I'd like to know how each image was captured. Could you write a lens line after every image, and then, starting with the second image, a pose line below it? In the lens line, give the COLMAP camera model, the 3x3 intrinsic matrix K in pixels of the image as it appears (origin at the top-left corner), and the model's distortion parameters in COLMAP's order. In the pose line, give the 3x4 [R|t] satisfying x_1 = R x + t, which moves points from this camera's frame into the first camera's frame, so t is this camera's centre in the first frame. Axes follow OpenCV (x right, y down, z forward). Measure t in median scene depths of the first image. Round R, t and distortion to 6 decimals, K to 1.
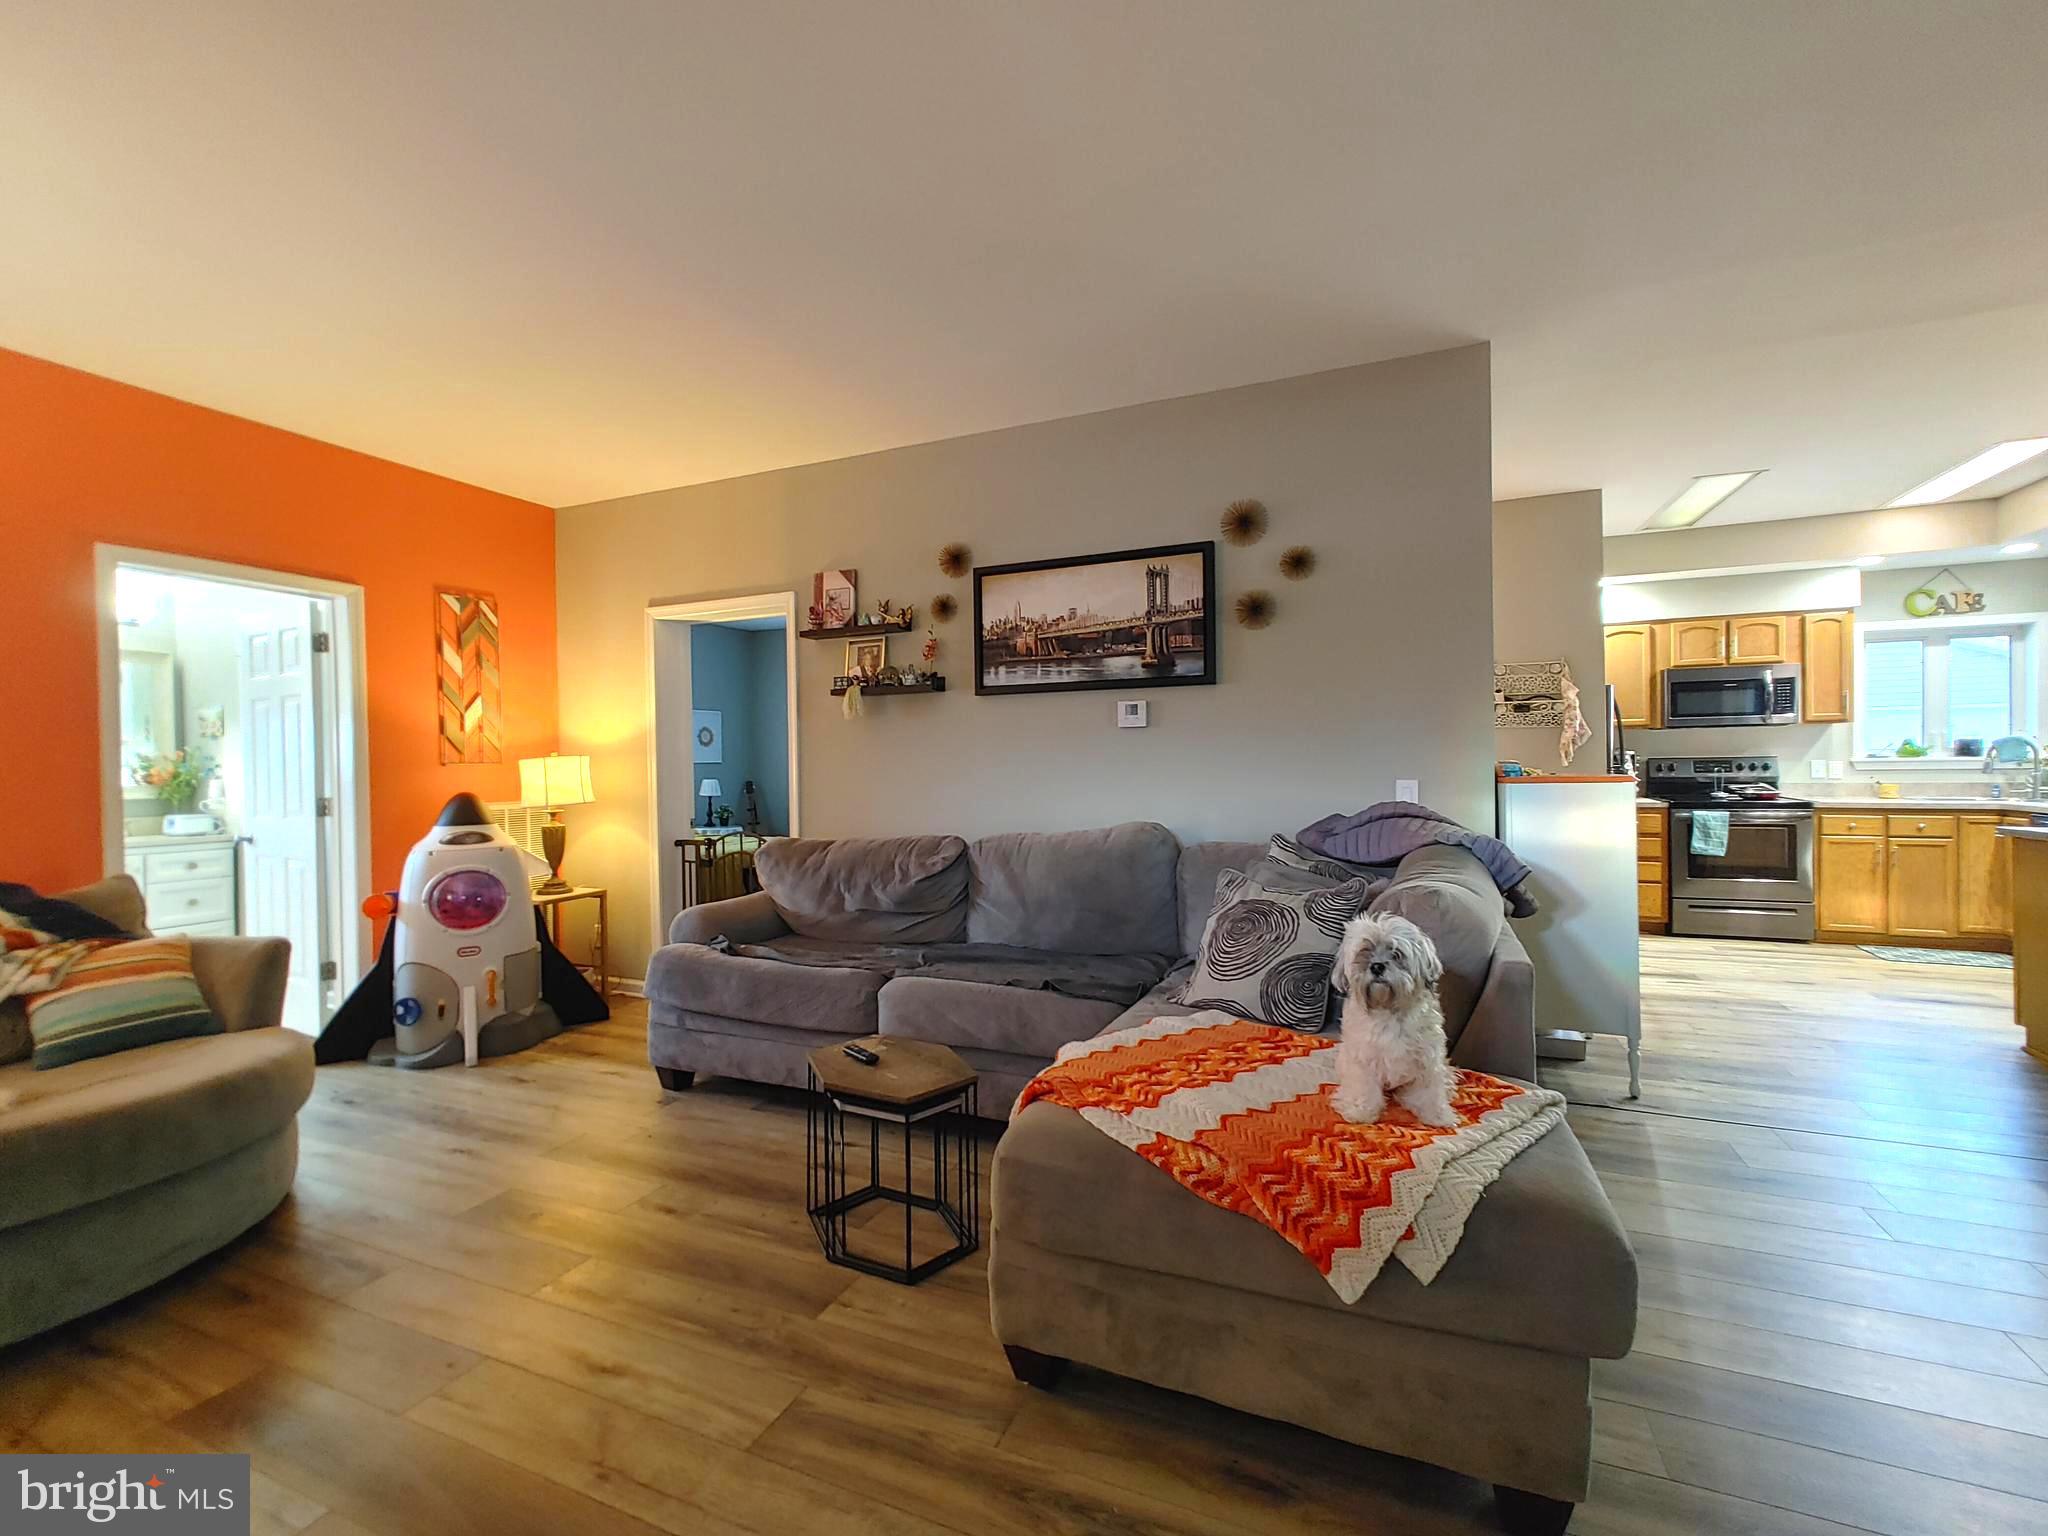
lens RADIAL K [[876.0, 0, 1028.9], [0, 876.0, 776.1], [0, 0, 1]] dist [0.000604, -0.000029]
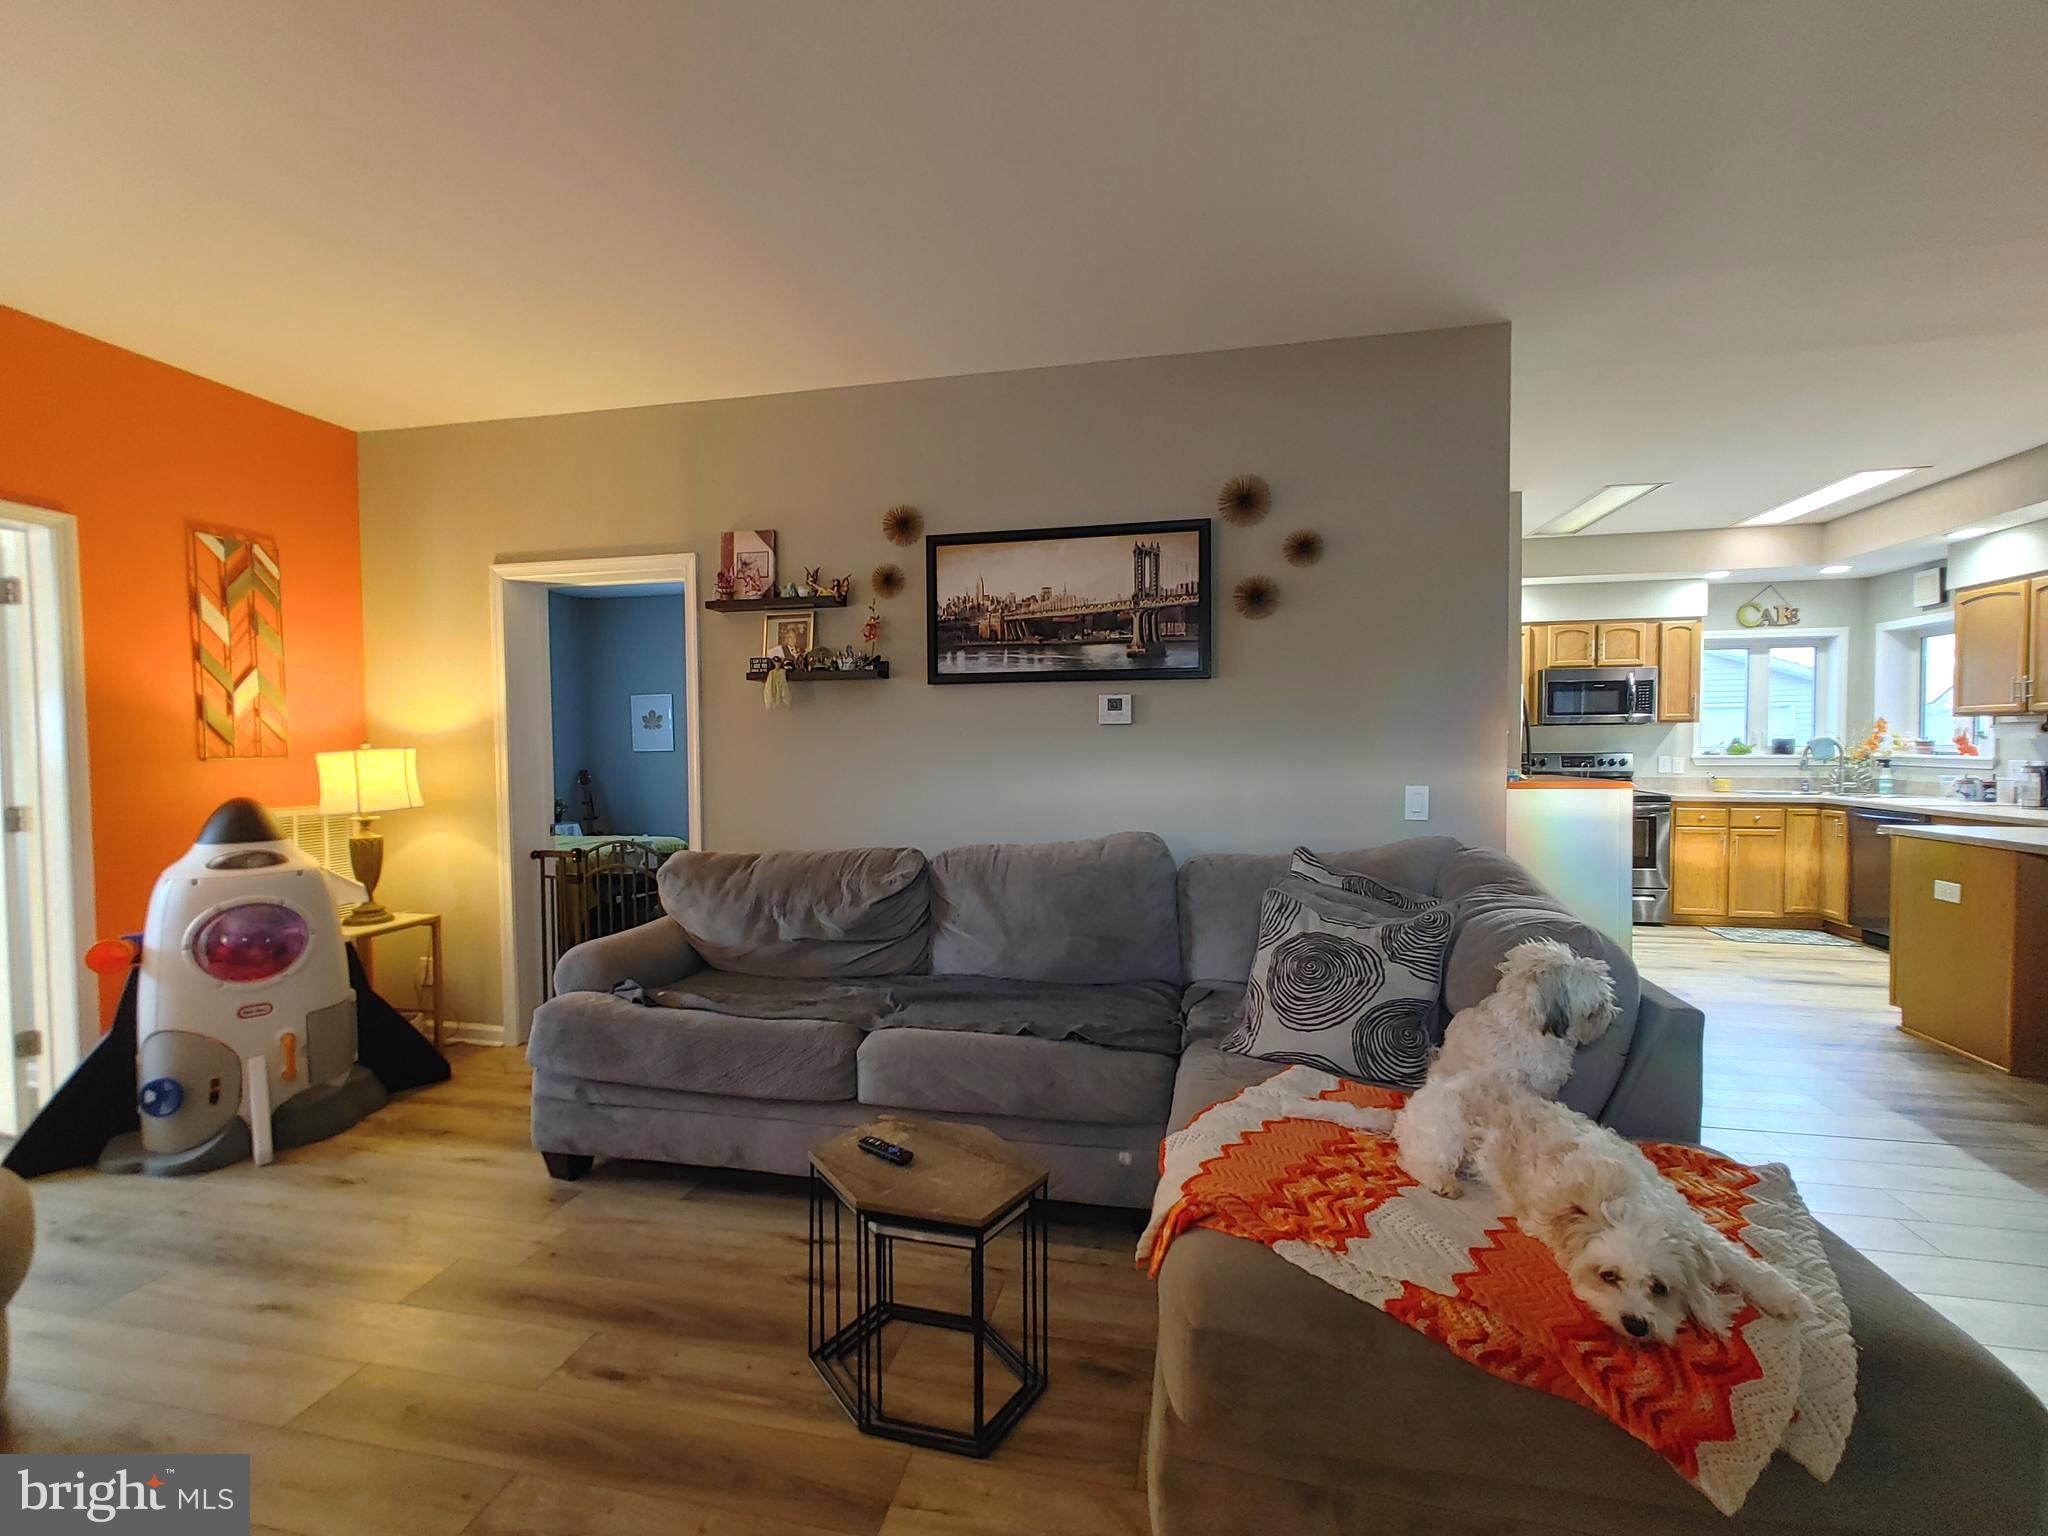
lens RADIAL K [[876.0, 0, 1030.1], [0, 876.0, 777.0], [0, 0, 1]] dist [0.000604, -0.000029]
pose [[0.980364, -0.000215, 0.197194, -0.131554], [-0.004111, 0.999760, 0.021528, -0.019403], [-0.197151, -0.021916, 0.980128, 0.131356]]
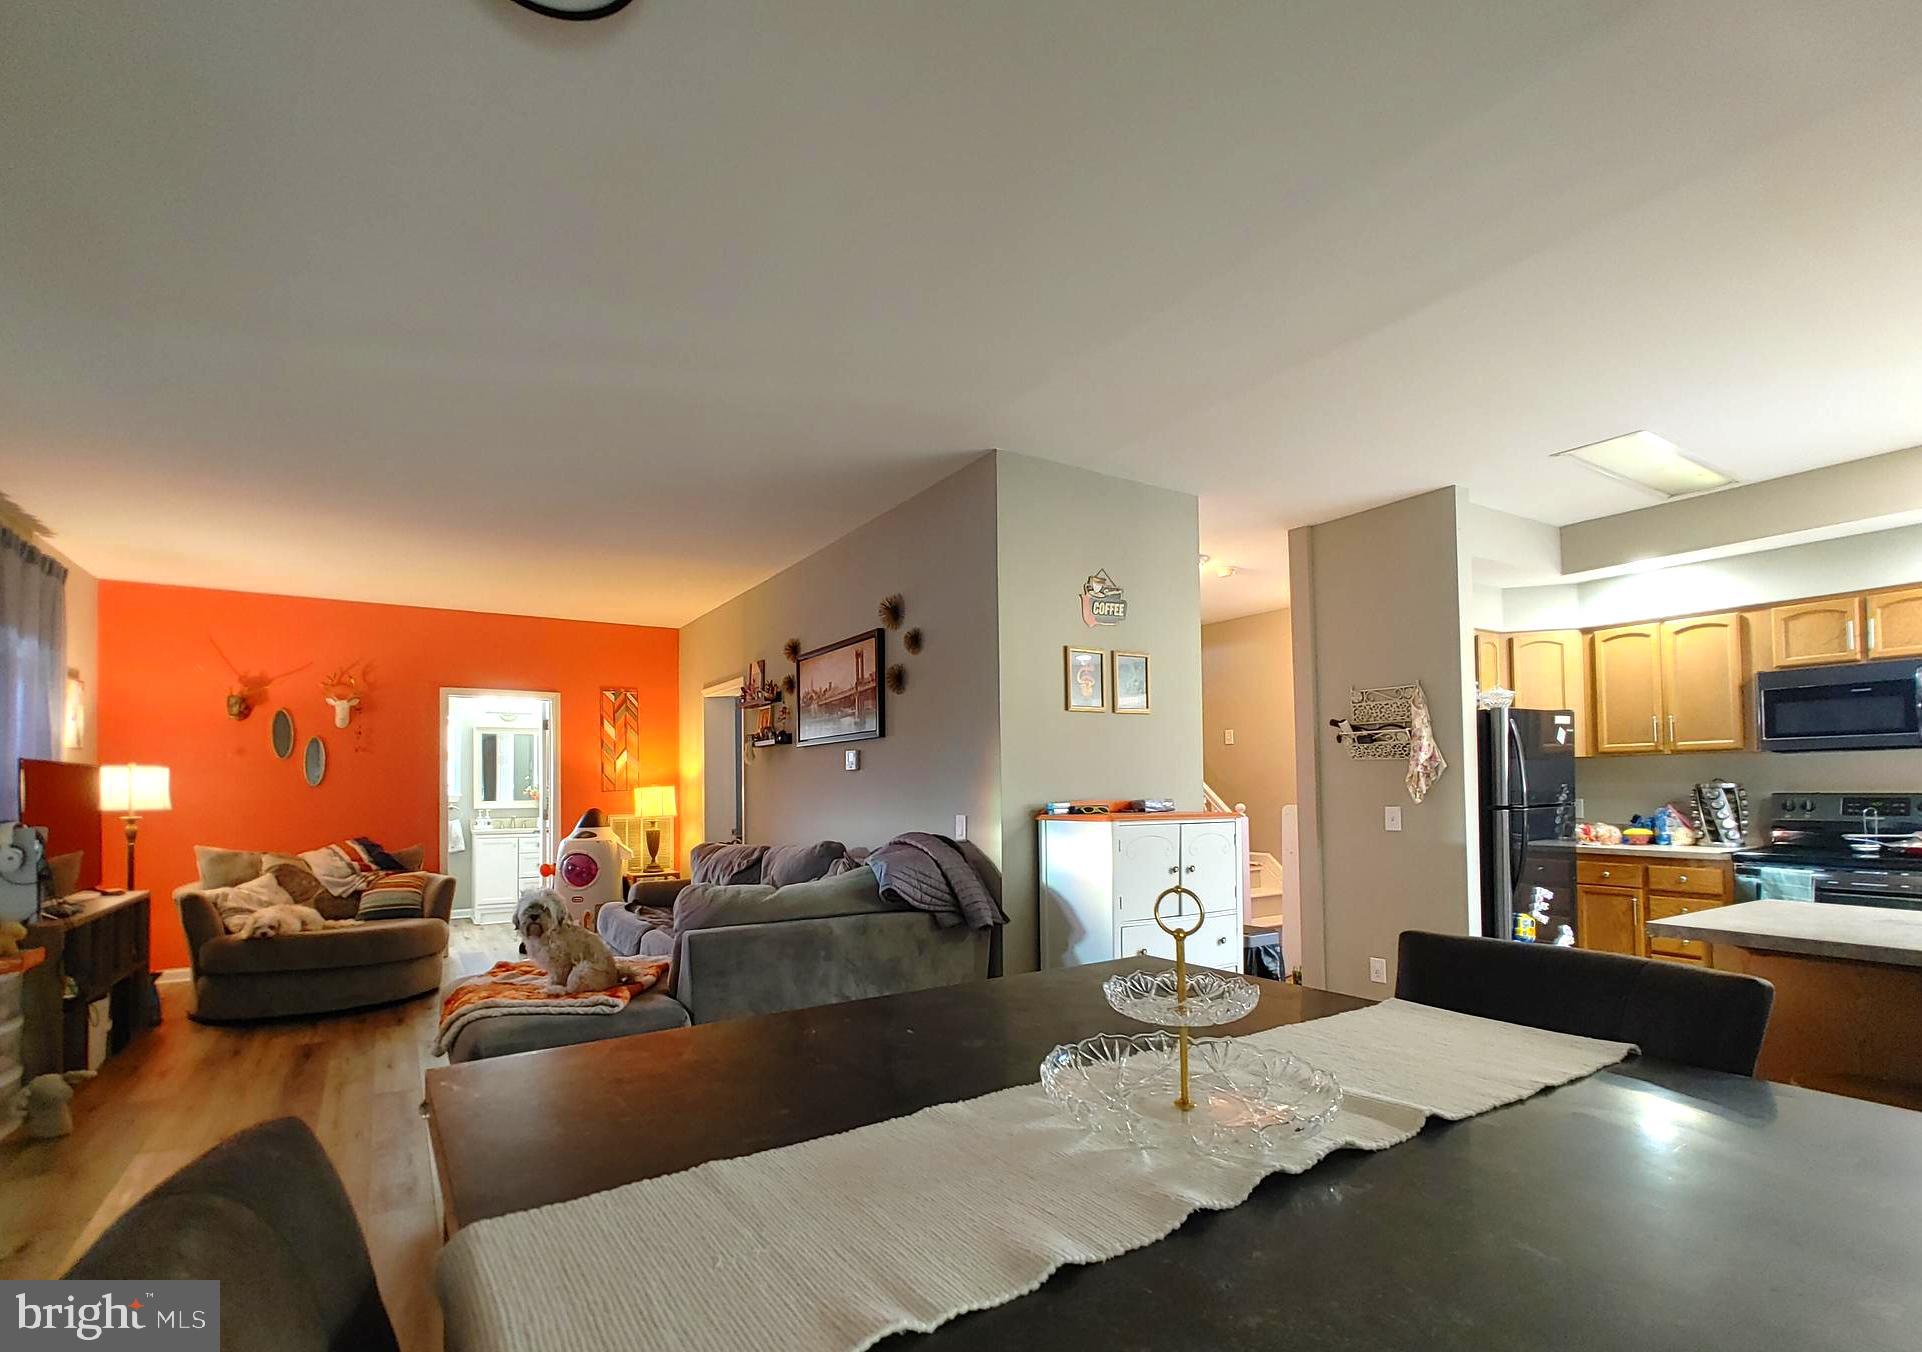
lens RADIAL K [[873.3, 0, 894.2], [0, 873.3, 763.2], [0, 0, 1]] dist [-0.001840, -0.000170]
pose [[0.800849, -0.010214, -0.598779, 0.886652], [-0.011375, 0.999415, -0.032261, -0.021677], [0.598758, 0.032648, 0.800264, -0.020945]]
